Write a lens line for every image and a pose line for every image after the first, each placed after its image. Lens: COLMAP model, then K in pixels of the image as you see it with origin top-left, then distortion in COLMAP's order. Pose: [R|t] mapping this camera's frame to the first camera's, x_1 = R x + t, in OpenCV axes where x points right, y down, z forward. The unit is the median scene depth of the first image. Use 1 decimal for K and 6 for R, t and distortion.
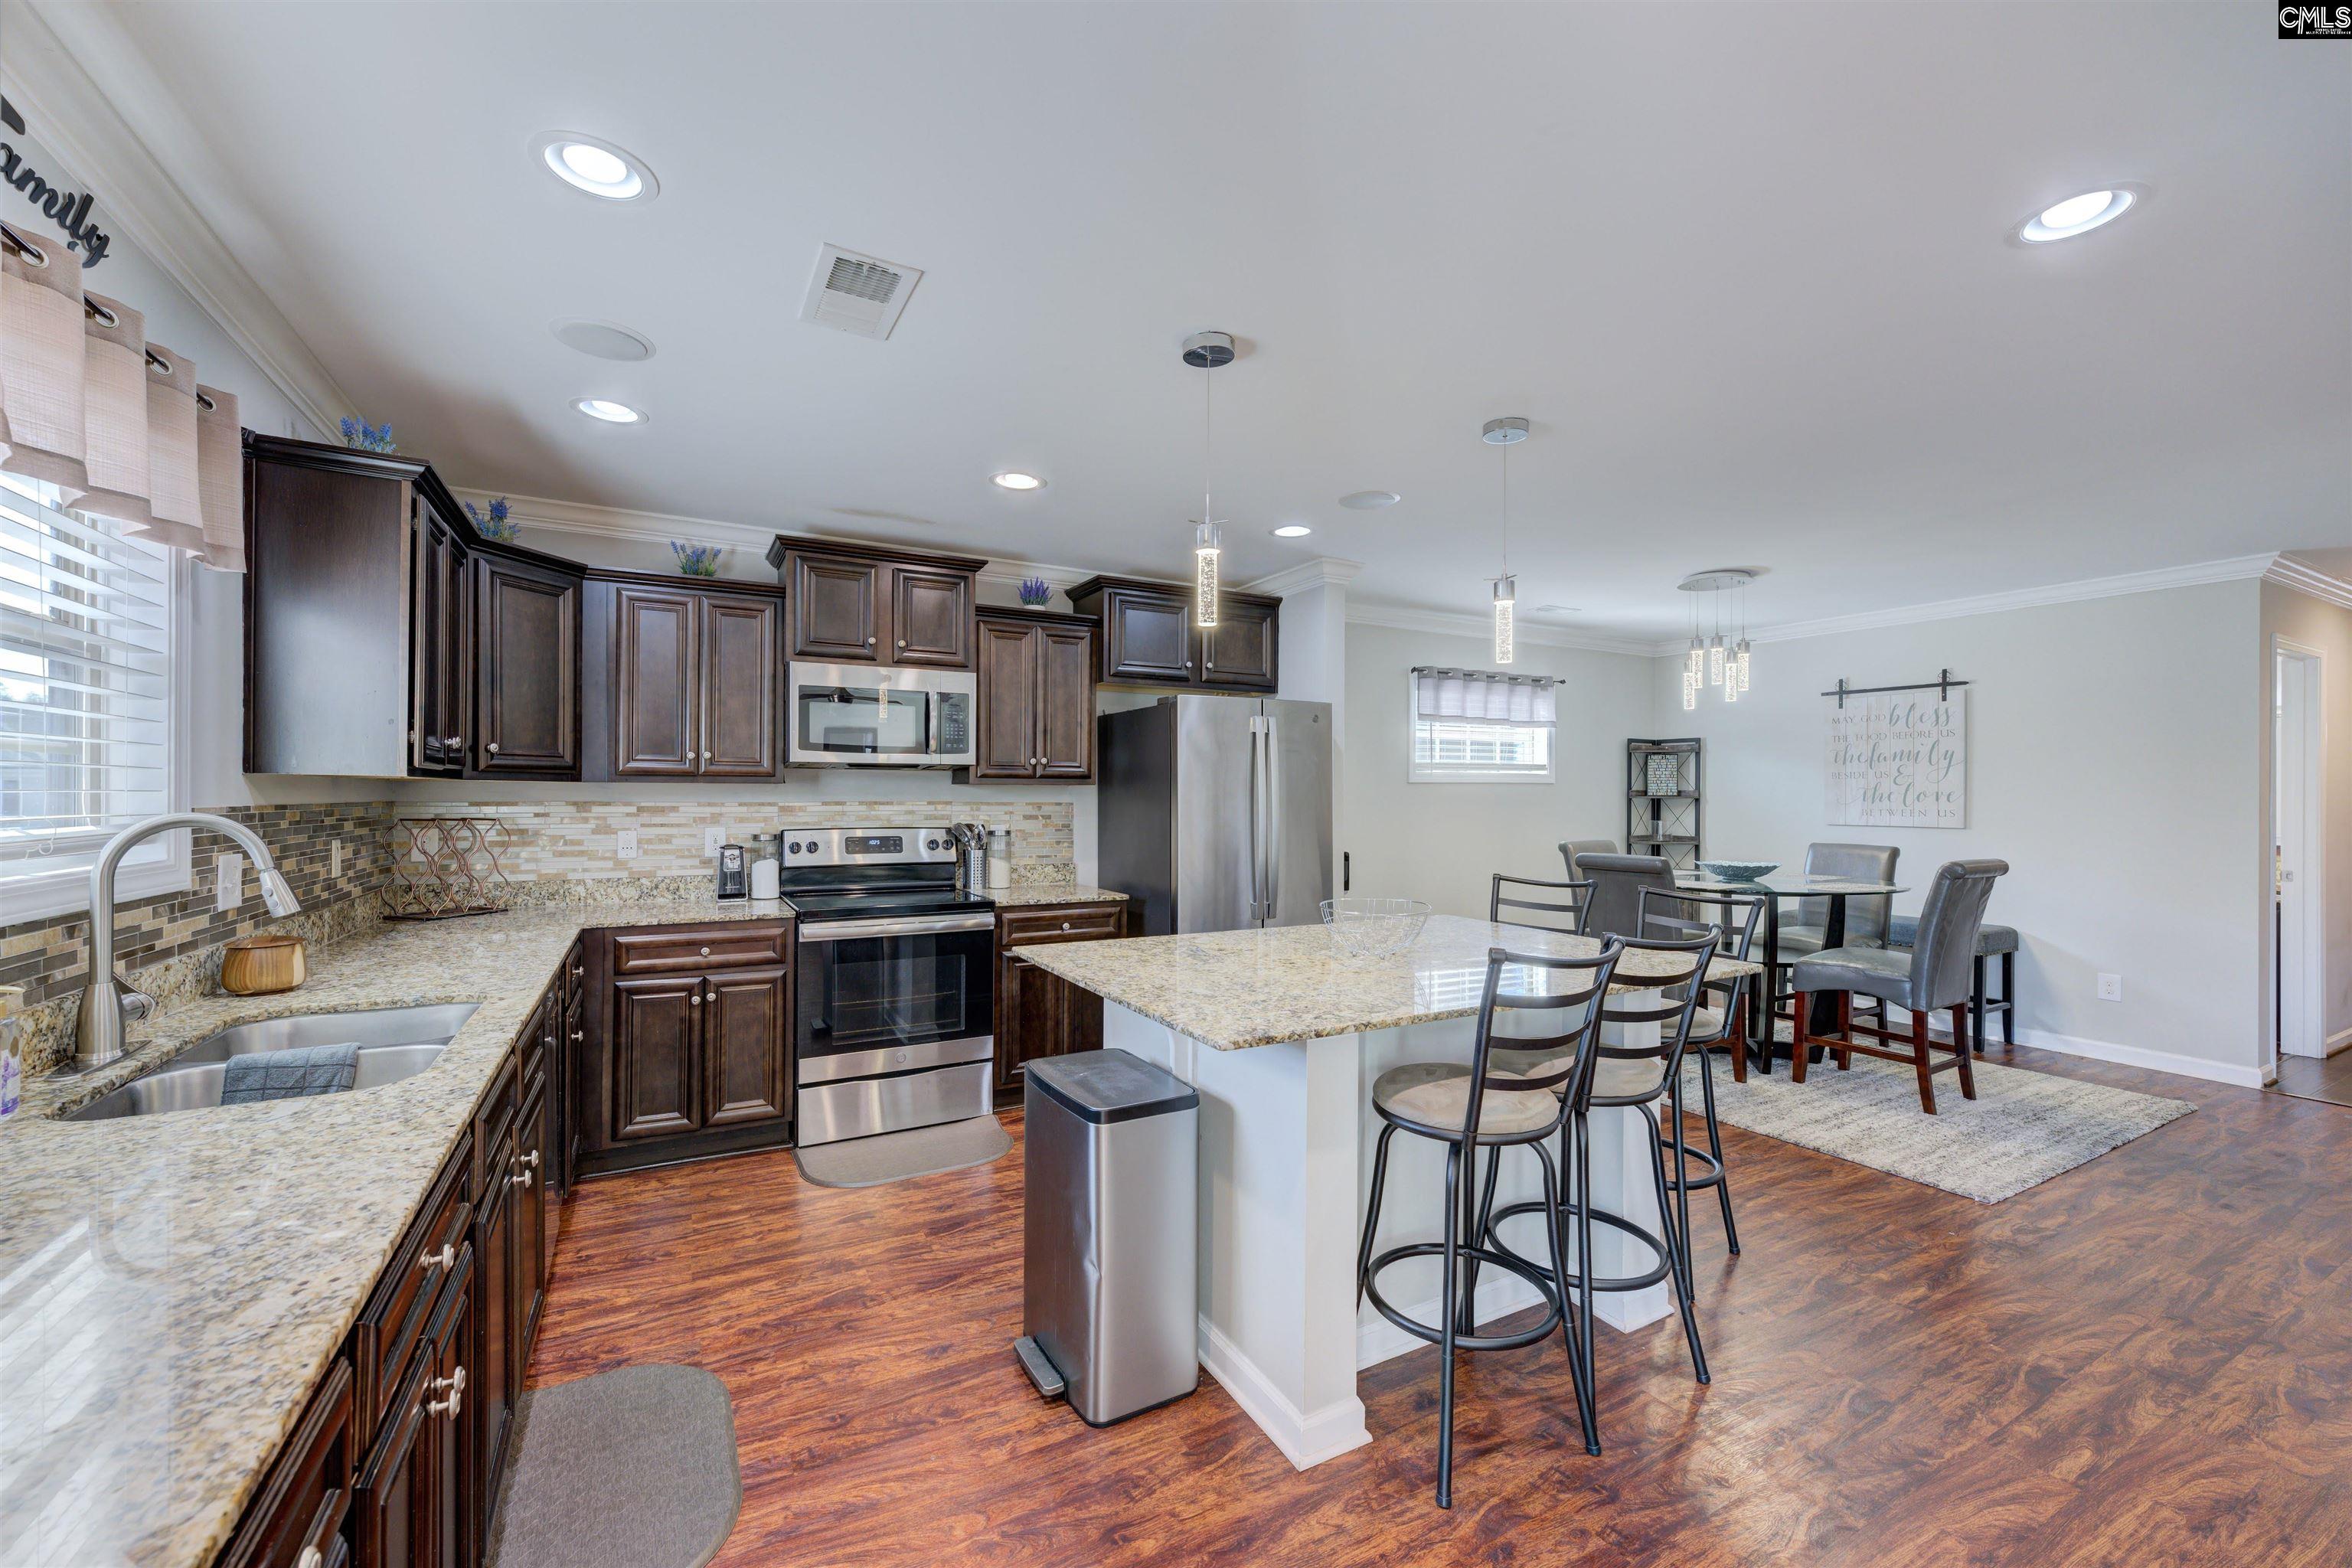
lens RADIAL K [[916.5, 0, 1145.9], [0, 916.5, 785.9], [0, 0, 1]] dist [0.000335, 0.000185]
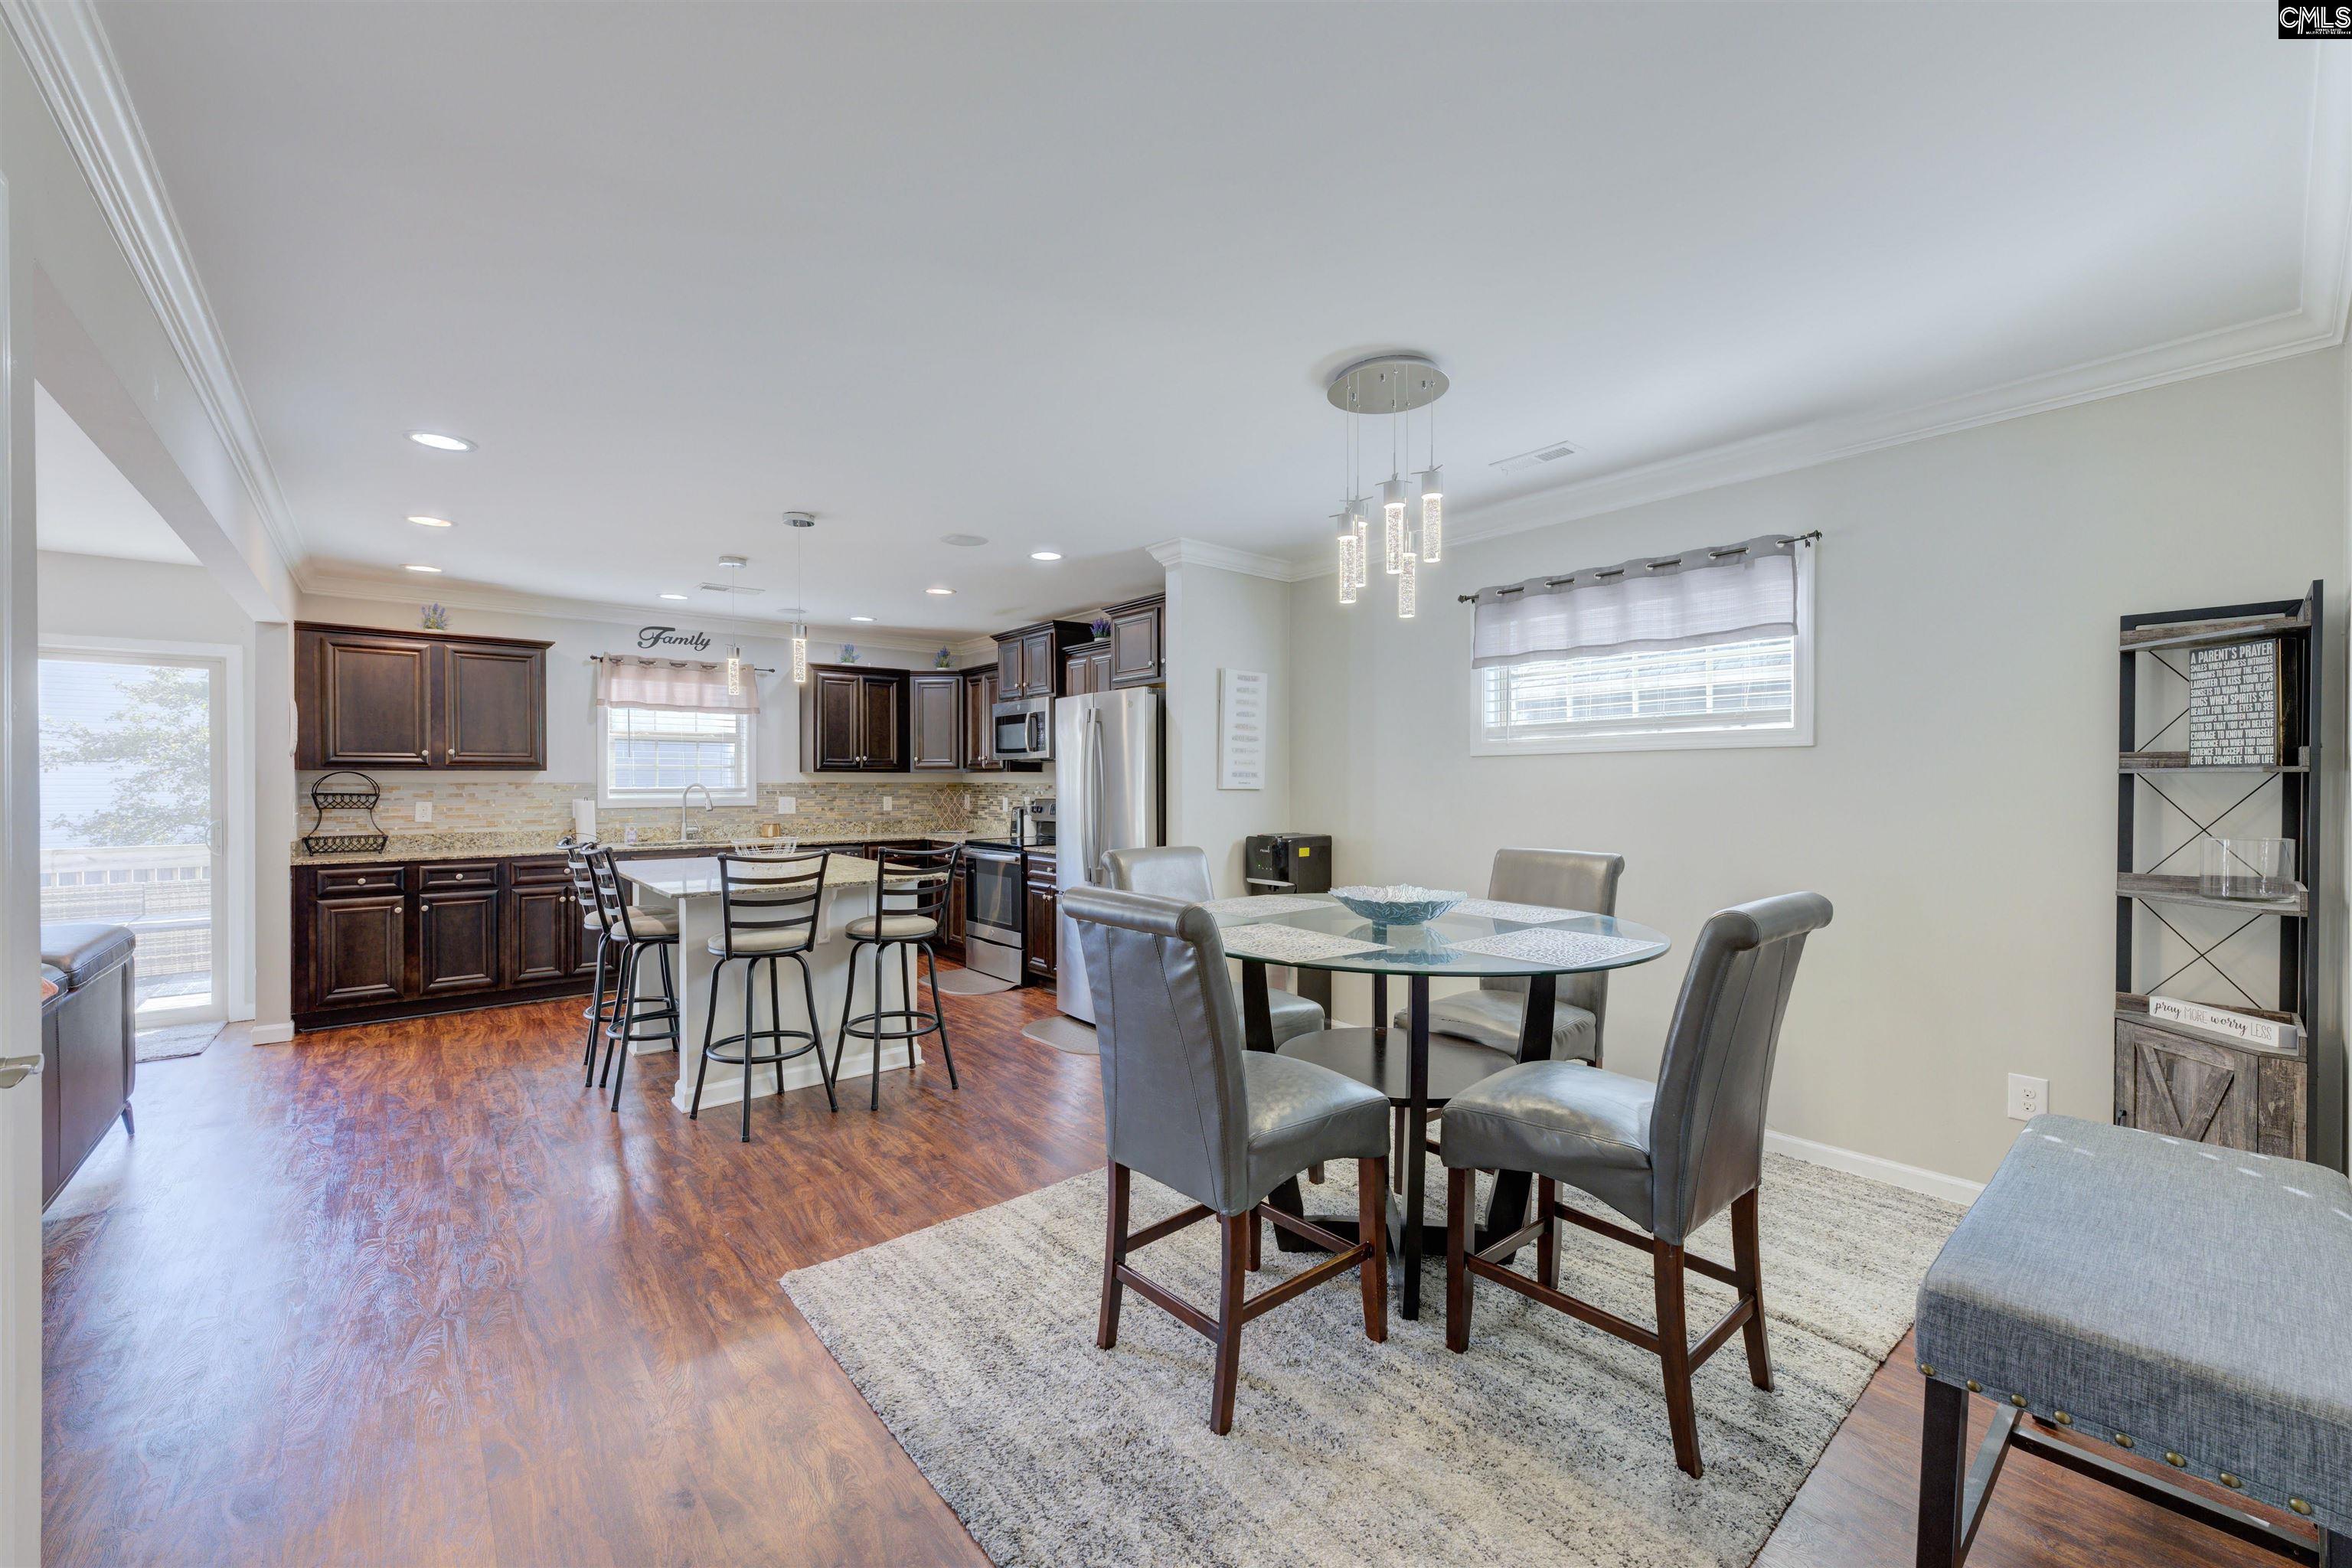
lens RADIAL K [[916.5, 0, 1145.9], [0, 916.5, 785.9], [0, 0, 1]] dist [0.000335, 0.000185]
pose [[0.193559, 0.002795, -0.981085, 1.196897], [0.010375, 0.999934, 0.004896, 0.015533], [0.981034, -0.011126, 0.193517, 0.786537]]
